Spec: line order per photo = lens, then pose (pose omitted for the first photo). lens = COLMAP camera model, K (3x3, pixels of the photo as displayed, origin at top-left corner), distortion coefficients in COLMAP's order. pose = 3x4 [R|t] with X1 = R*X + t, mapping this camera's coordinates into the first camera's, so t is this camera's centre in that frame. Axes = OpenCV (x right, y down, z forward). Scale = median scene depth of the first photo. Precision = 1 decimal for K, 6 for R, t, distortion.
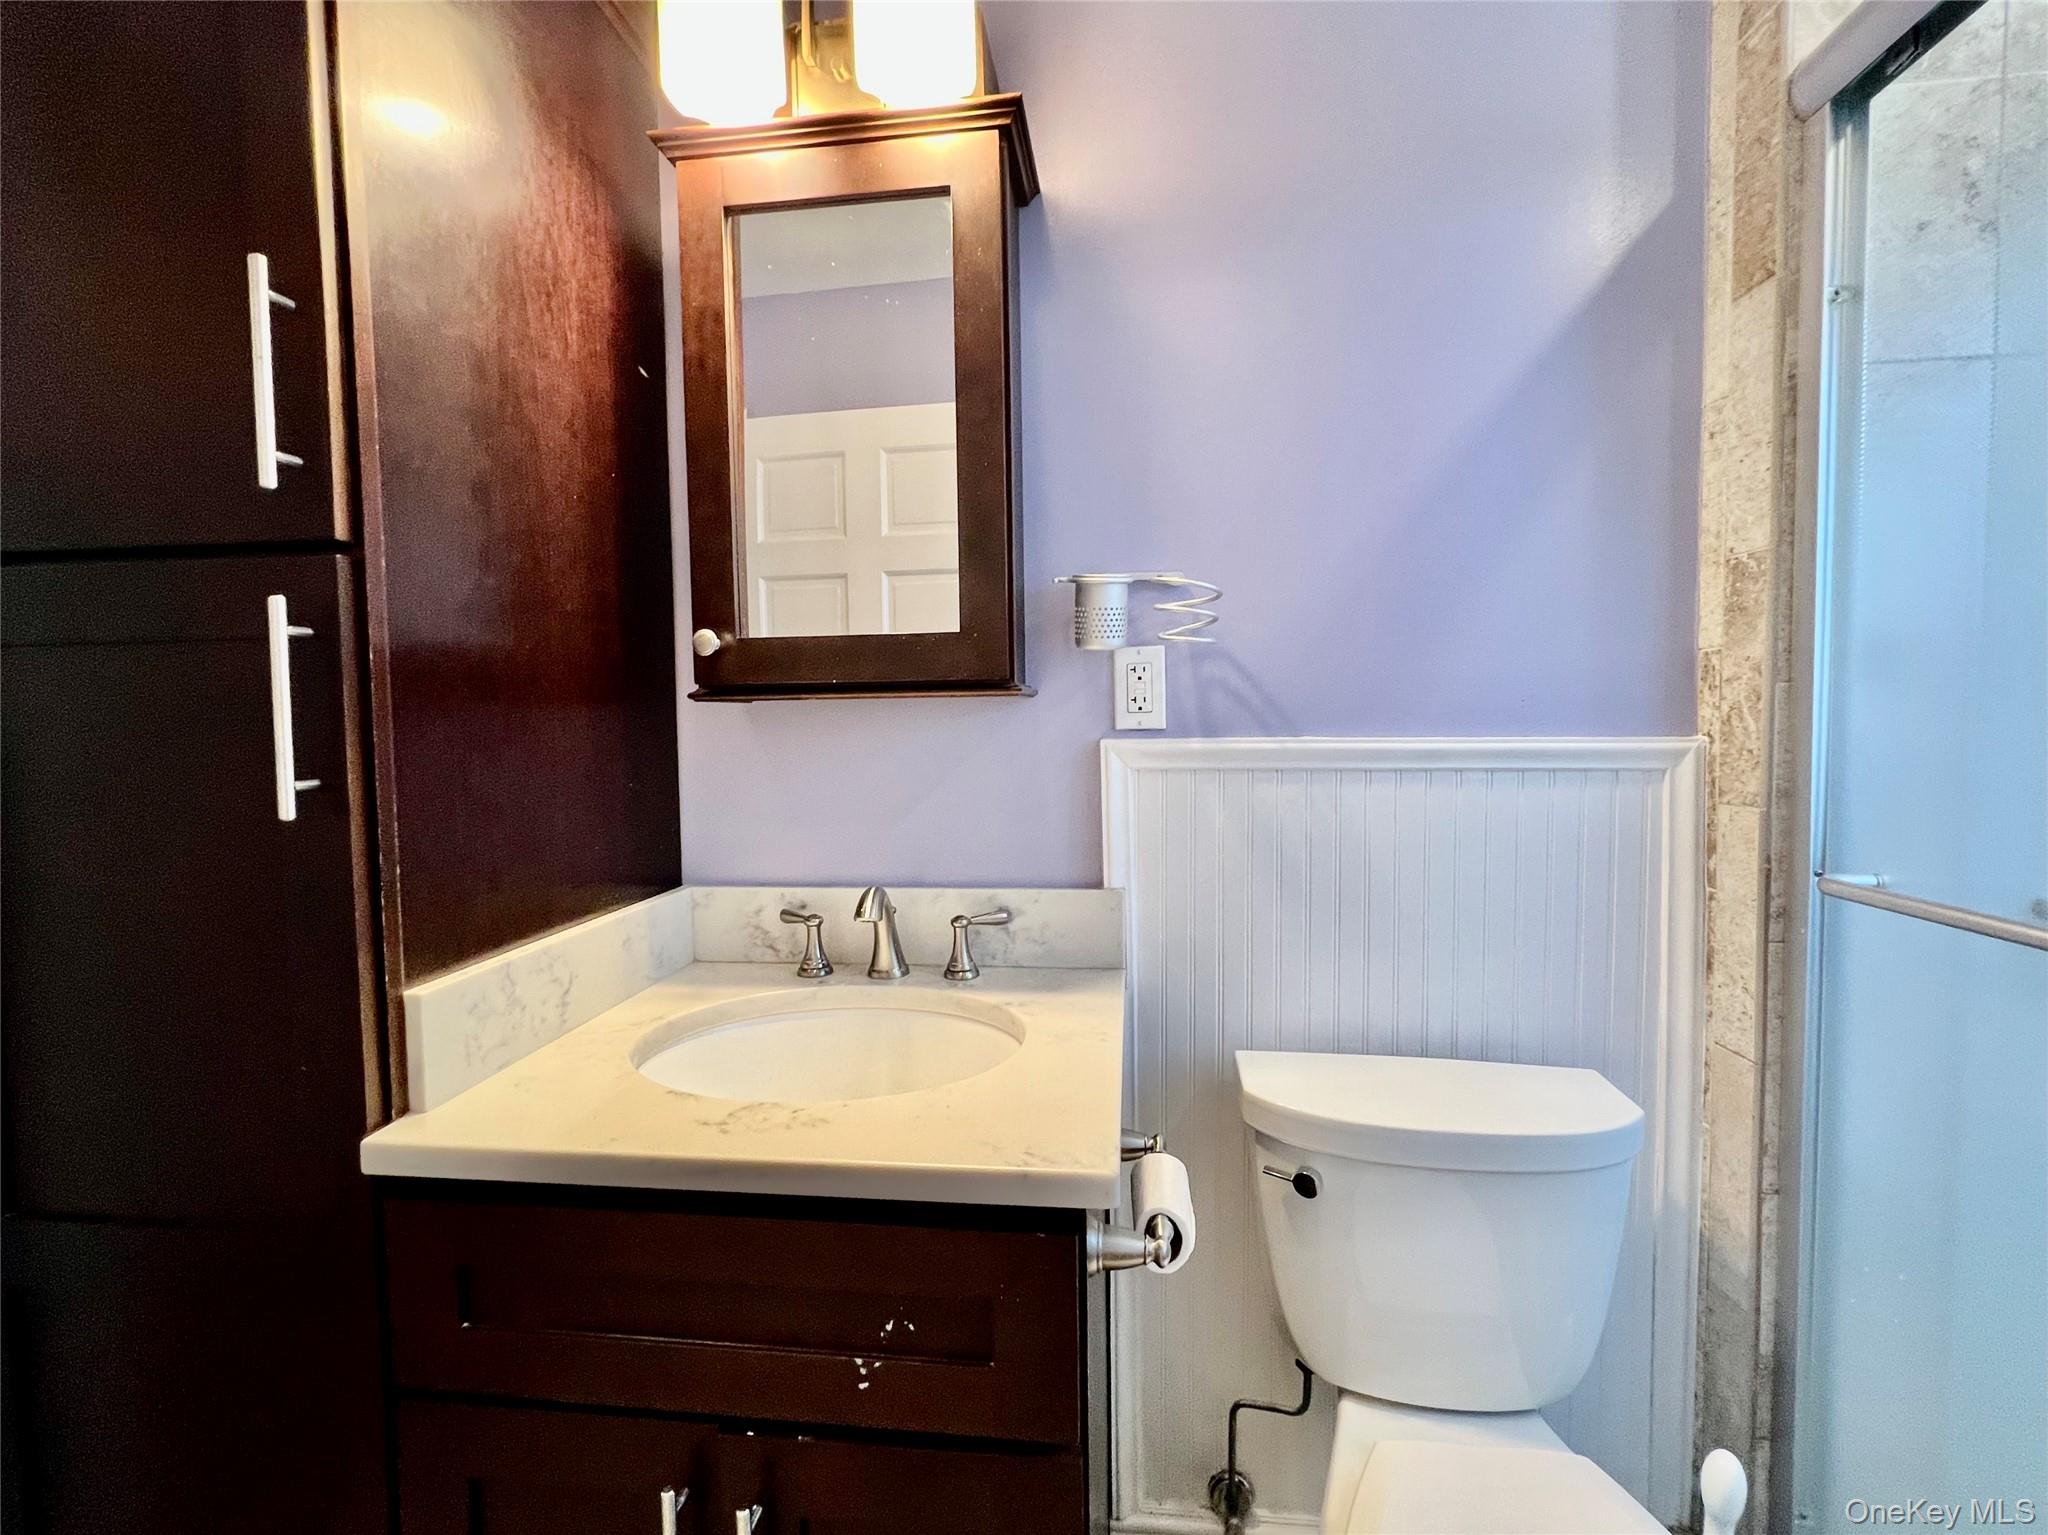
lens RADIAL K [[890.1, 0, 1024.3], [0, 890.1, 771.5], [0, 0, 1]] dist [-0.002929, -0.000860]
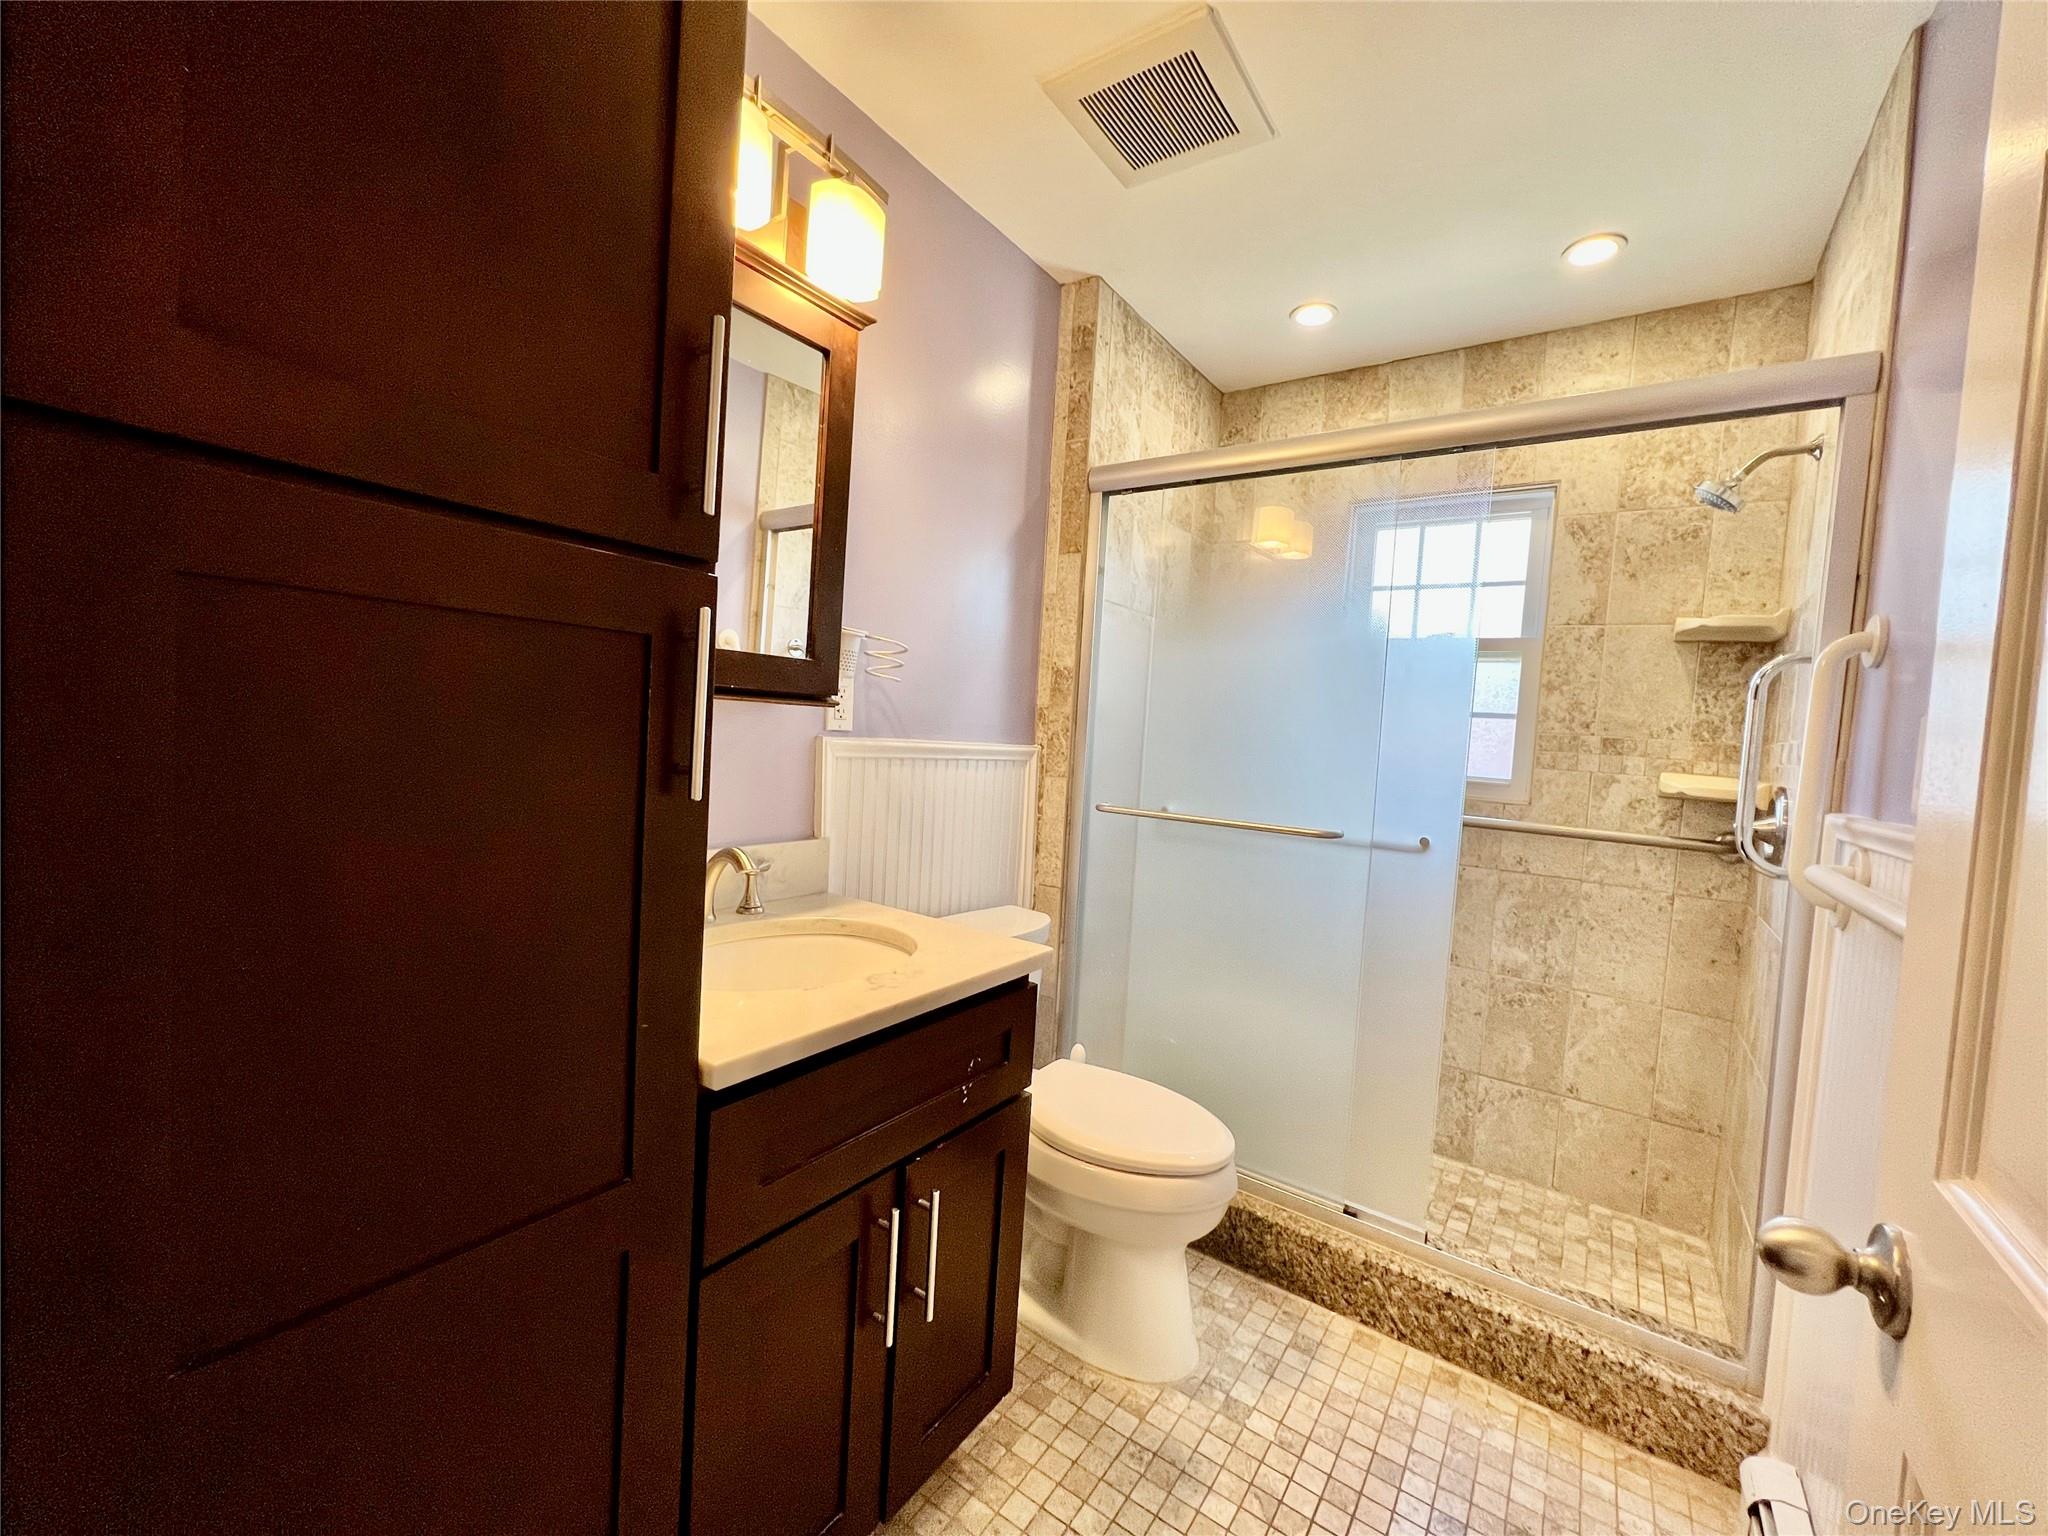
lens RADIAL K [[816.9, 0, 1022.7], [0, 816.9, 765.9], [0, 0, 1]] dist [-0.002093, 0.000222]
pose [[0.482375, 0.001598, 0.875964, -1.029225], [-0.019716, 0.999765, 0.009033, -0.007278], [-0.875743, -0.021627, 0.482293, 0.067095]]
